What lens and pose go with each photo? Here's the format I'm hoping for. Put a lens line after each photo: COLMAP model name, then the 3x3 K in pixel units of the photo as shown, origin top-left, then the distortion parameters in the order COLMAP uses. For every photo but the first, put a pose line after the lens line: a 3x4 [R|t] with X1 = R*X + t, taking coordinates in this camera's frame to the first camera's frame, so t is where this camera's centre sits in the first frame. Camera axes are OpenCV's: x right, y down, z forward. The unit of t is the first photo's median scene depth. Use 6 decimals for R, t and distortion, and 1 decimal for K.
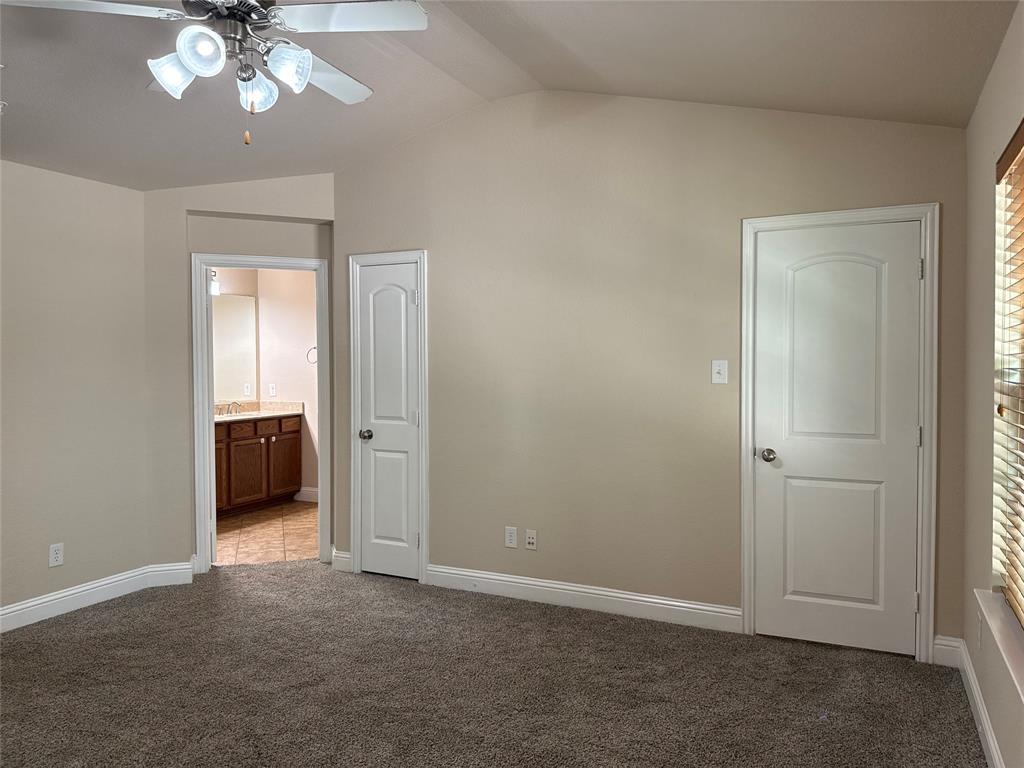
lens RADIAL K [[719.7, 0, 513.7], [0, 719.7, 383.3], [0, 0, 1]] dist [0.070356, -0.102726]
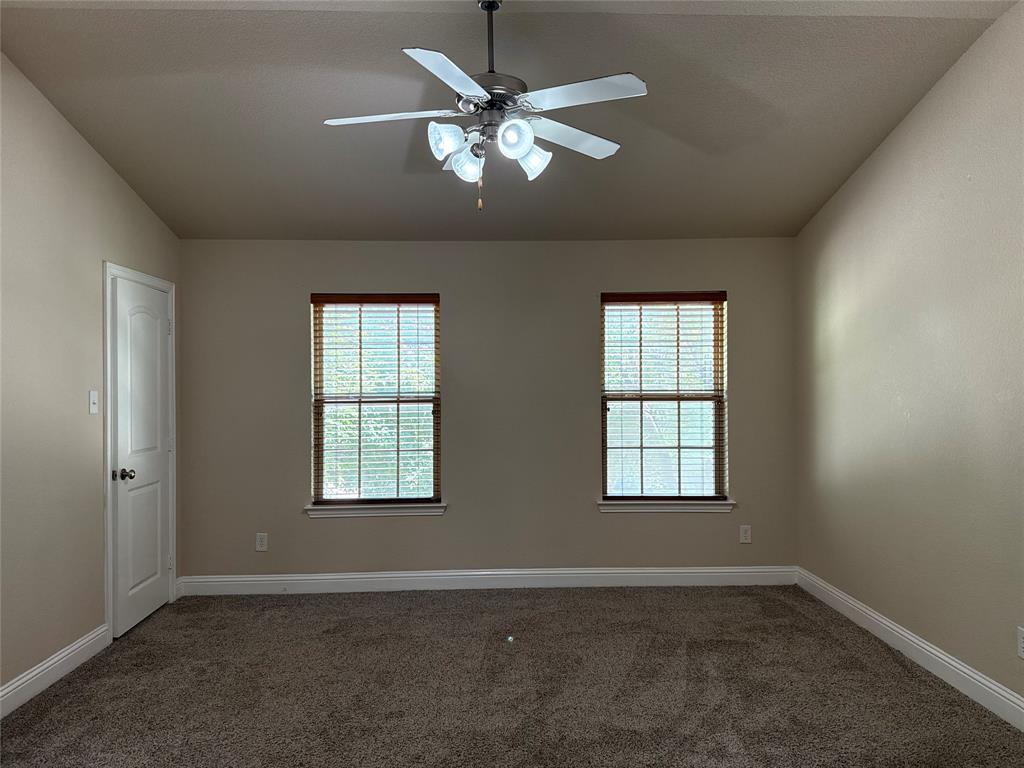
lens RADIAL K [[719.7, 0, 513.7], [0, 719.7, 383.3], [0, 0, 1]] dist [0.070356, -0.102726]
pose [[-0.470941, 0.011530, 0.882090, -0.957909], [0.035875, 0.999338, 0.006090, -0.028592], [-0.881435, 0.034513, -0.471042, 1.007122]]
